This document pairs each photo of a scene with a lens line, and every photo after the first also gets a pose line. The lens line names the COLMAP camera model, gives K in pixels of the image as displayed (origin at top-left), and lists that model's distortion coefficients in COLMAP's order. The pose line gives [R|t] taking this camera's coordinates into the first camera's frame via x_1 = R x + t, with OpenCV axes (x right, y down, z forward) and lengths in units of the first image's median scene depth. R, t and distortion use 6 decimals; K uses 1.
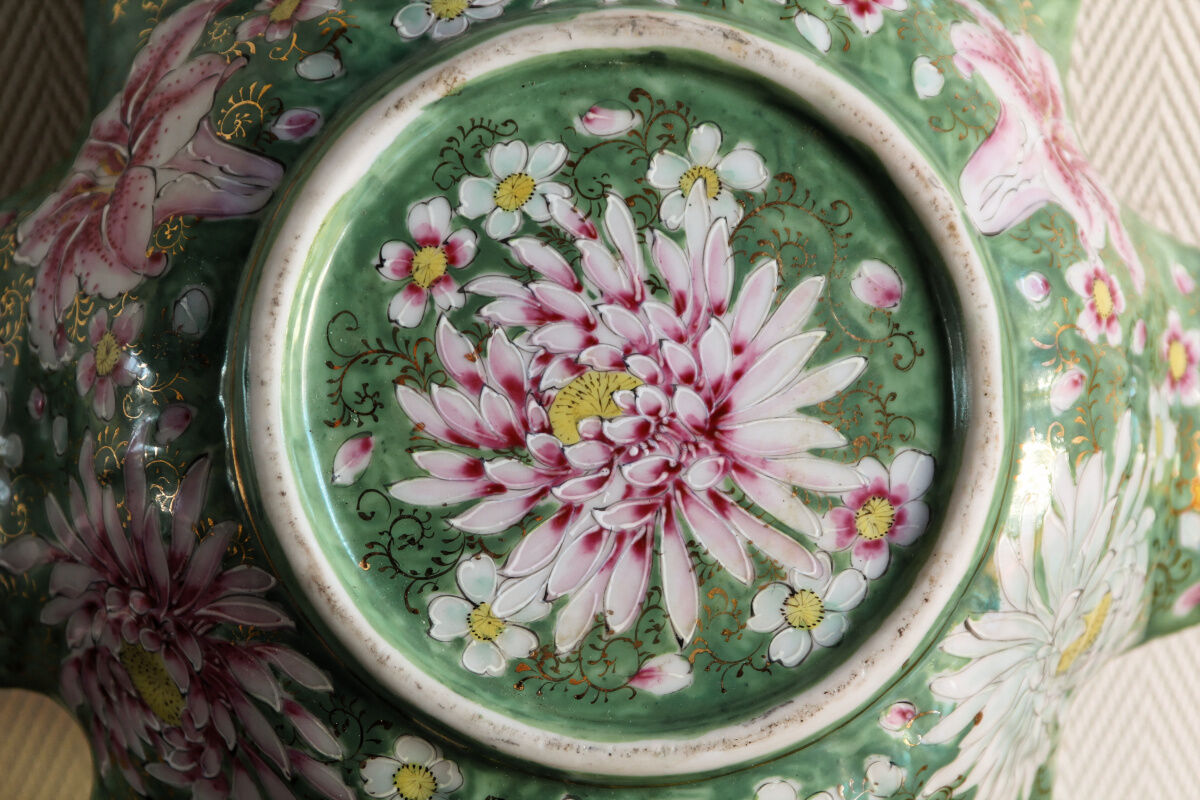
lens RADIAL K [[4809.8, 0, 600.2], [0, 4809.8, 405.8], [0, 0, 1]] dist [0.045390, 0.000000]
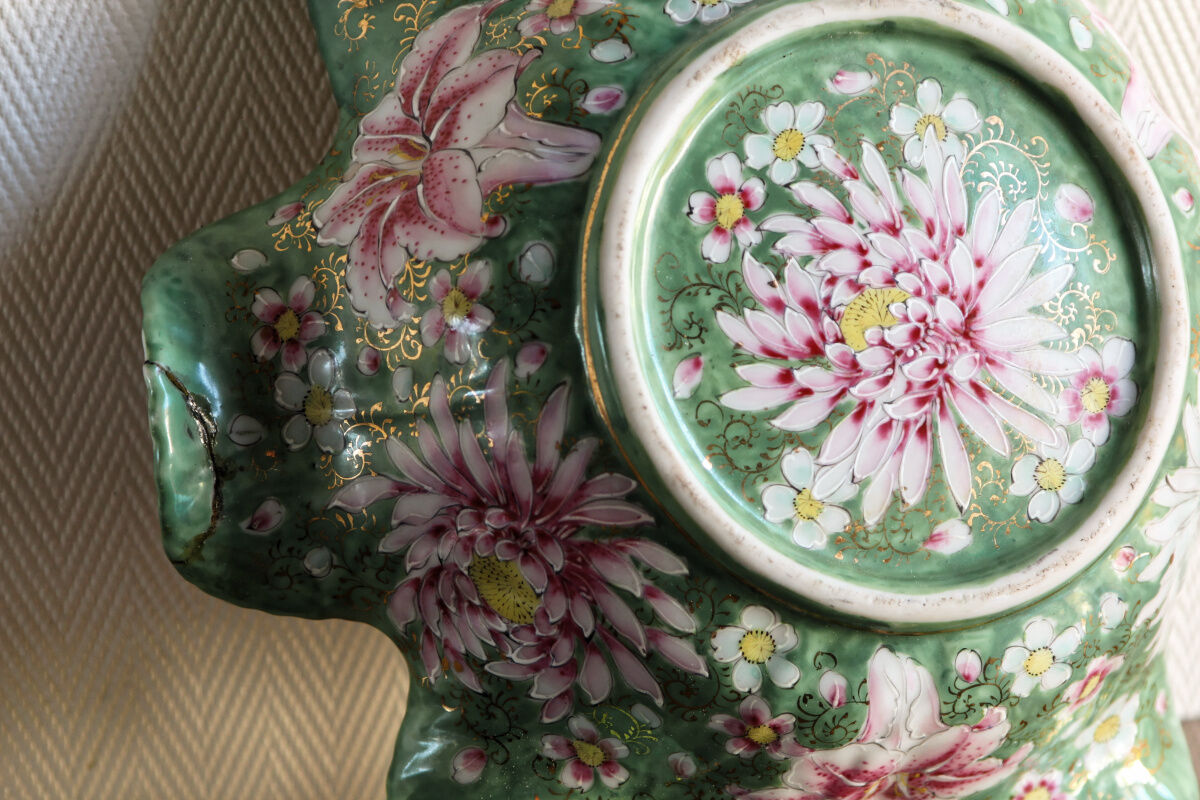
lens RADIAL K [[4809.8, 0, 601.9], [0, 4809.8, 405.6], [0, 0, 1]] dist [0.045390, 0.000000]
pose [[0.964140, -0.076592, 0.254100, -0.369029], [0.086582, 0.995841, -0.028352, 0.049428], [-0.250872, 0.049335, 0.966762, -0.134336]]
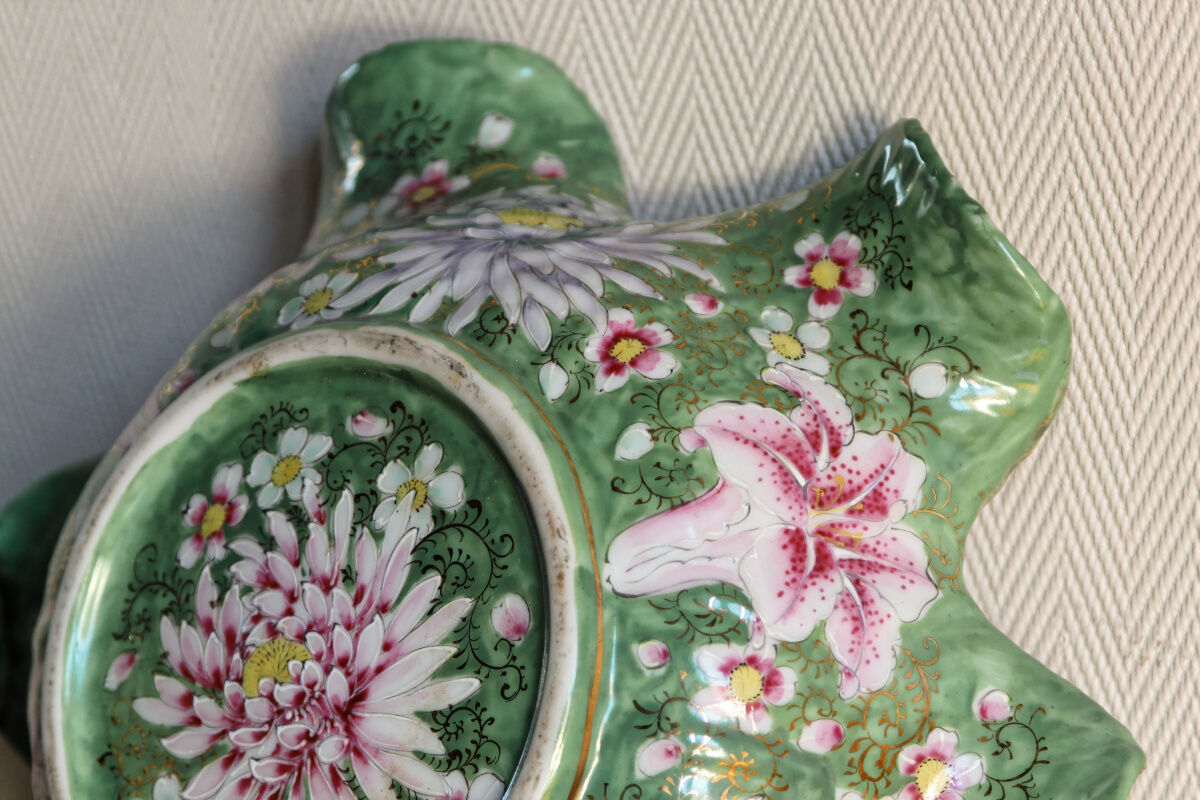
lens RADIAL K [[4809.8, 0, 599.8], [0, 4809.8, 402.1], [0, 0, 1]] dist [0.045390, 0.000000]
pose [[0.698778, 0.164999, -0.696050, 0.813645], [-0.216234, 0.976236, 0.014336, -0.092109], [0.681874, 0.140492, 0.717850, 0.239470]]
